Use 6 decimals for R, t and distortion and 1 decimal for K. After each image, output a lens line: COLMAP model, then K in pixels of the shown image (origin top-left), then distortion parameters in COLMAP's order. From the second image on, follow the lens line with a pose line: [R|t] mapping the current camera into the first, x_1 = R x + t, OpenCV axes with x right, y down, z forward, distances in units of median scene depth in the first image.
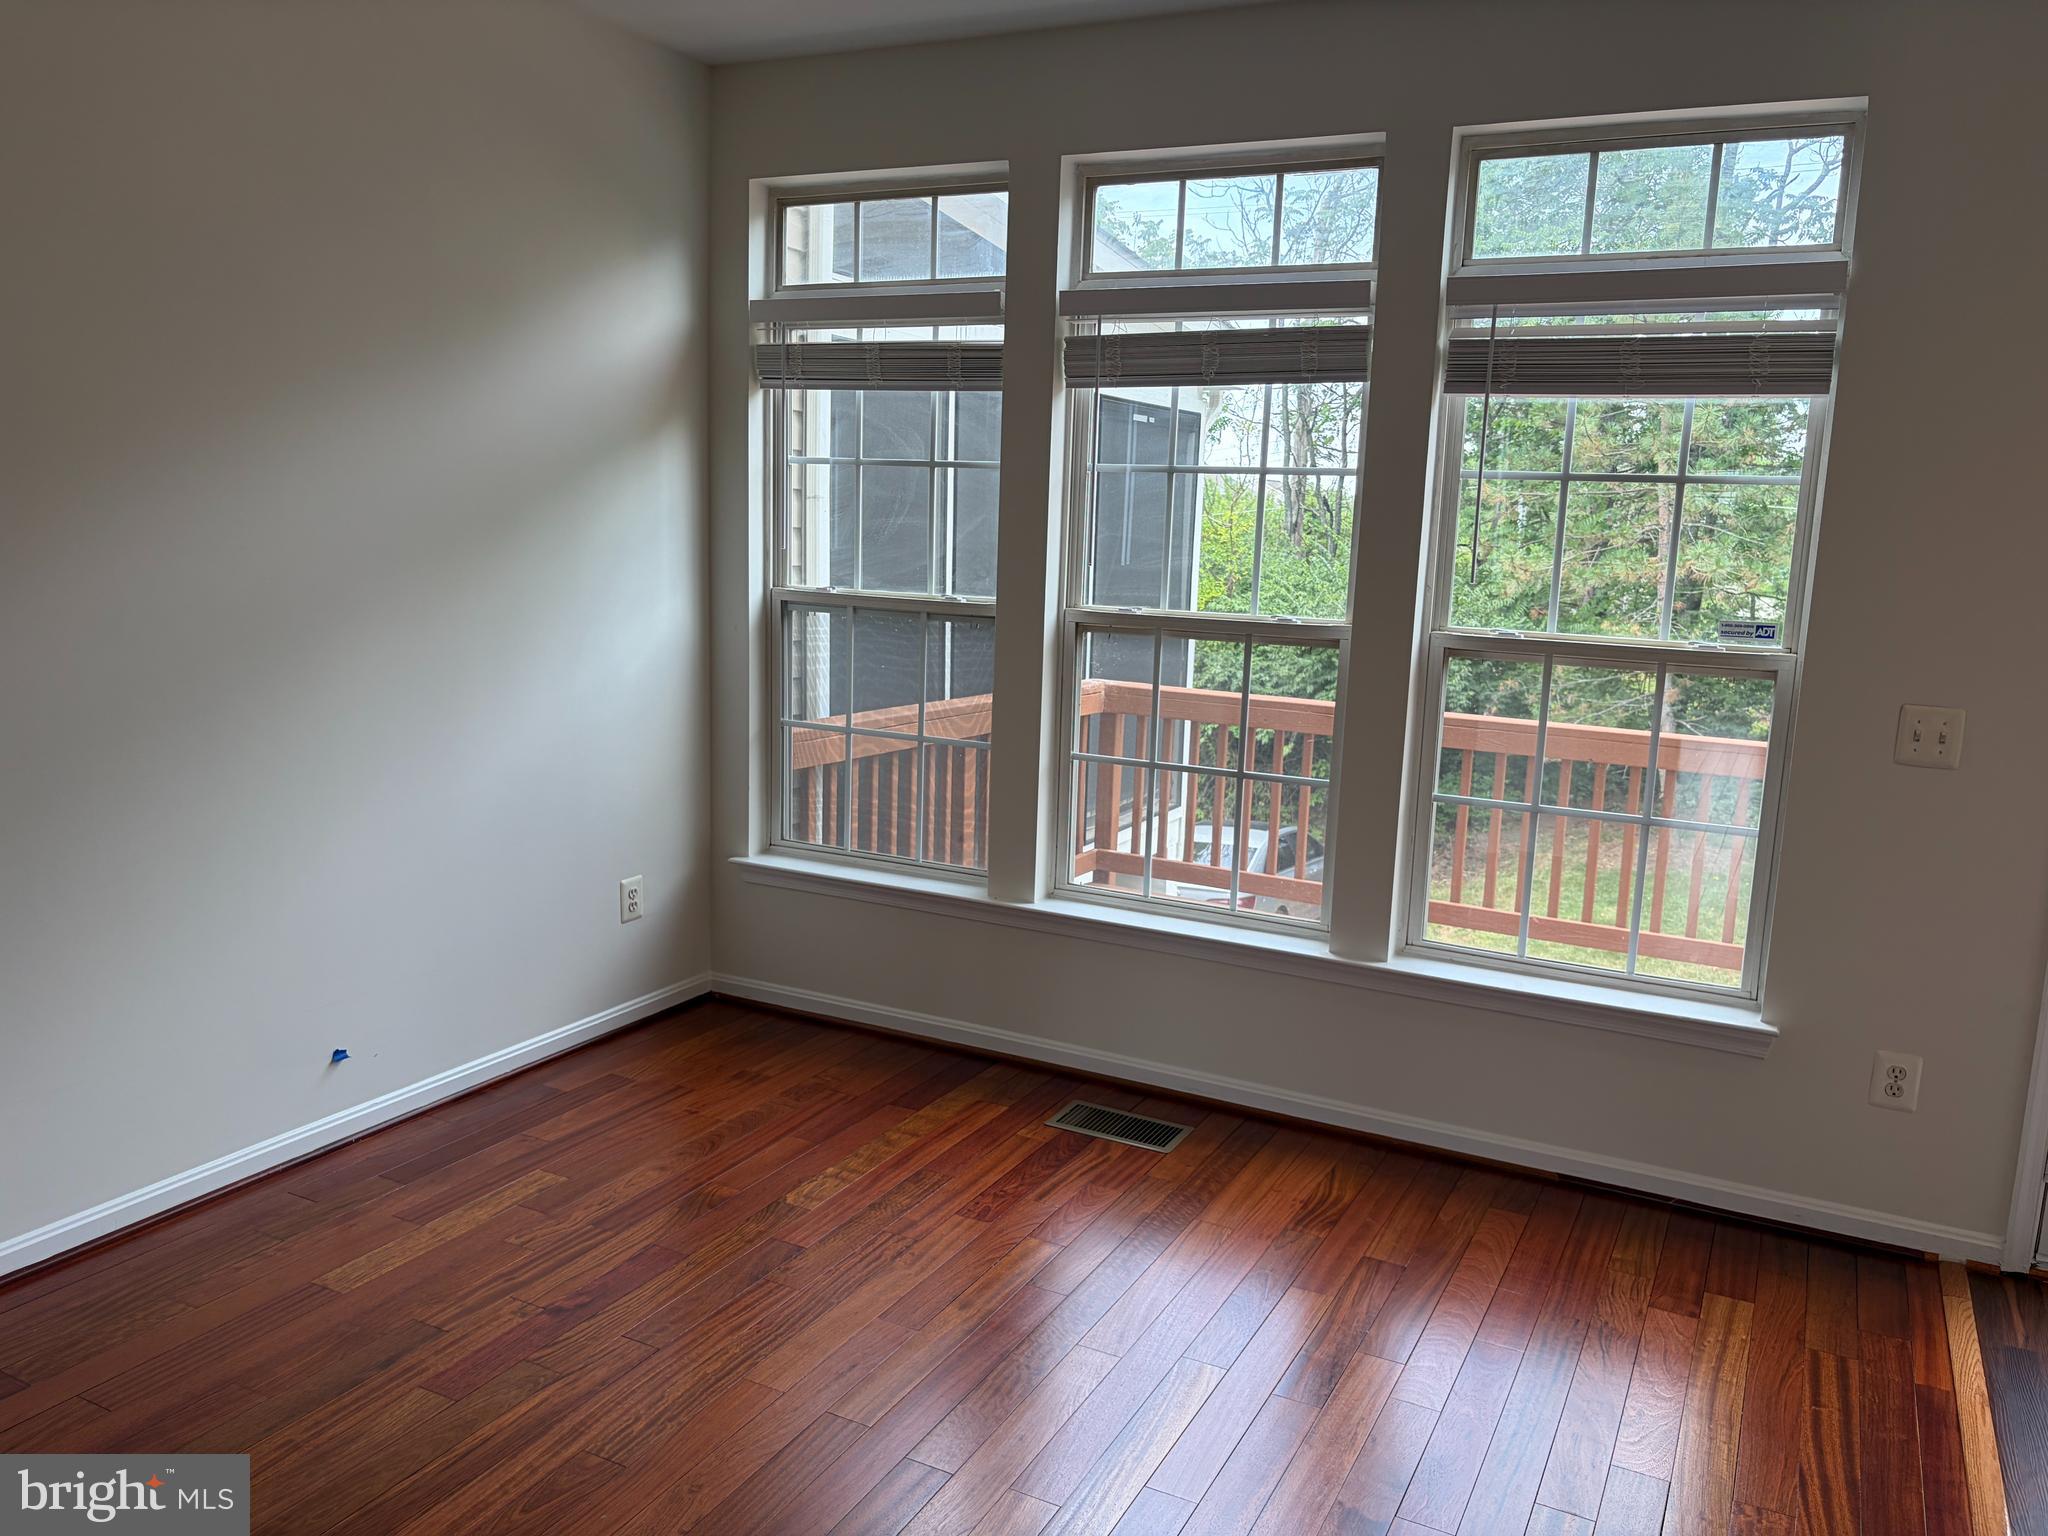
lens RADIAL K [[1538.5, 0, 1024.0], [0, 1538.5, 768.0], [0, 0, 1]] dist [0.093975, -0.106552]
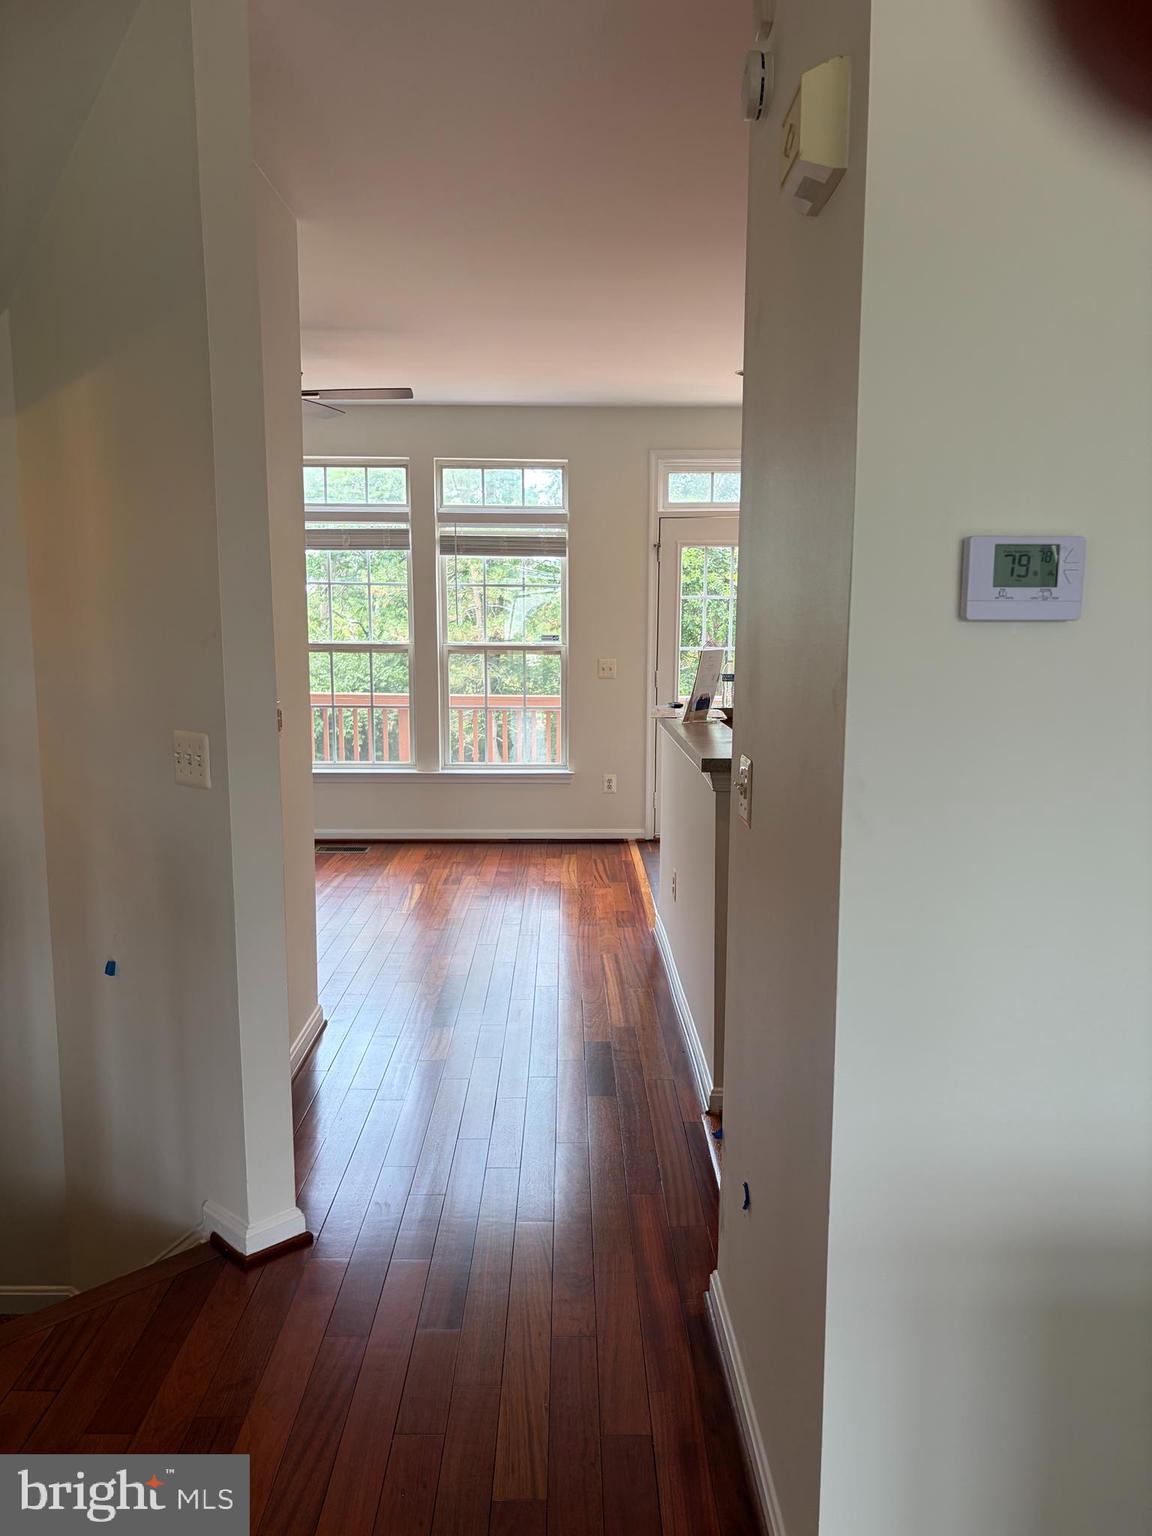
lens RADIAL K [[1153.8, 0, 576.0], [0, 1153.8, 768.0], [0, 0, 1]] dist [0.093975, -0.106552]
pose [[0.880912, -0.094053, 0.463840, -0.484822], [0.104876, 0.994482, 0.002474, 0.144696], [-0.461513, 0.046466, 0.885916, -0.862037]]
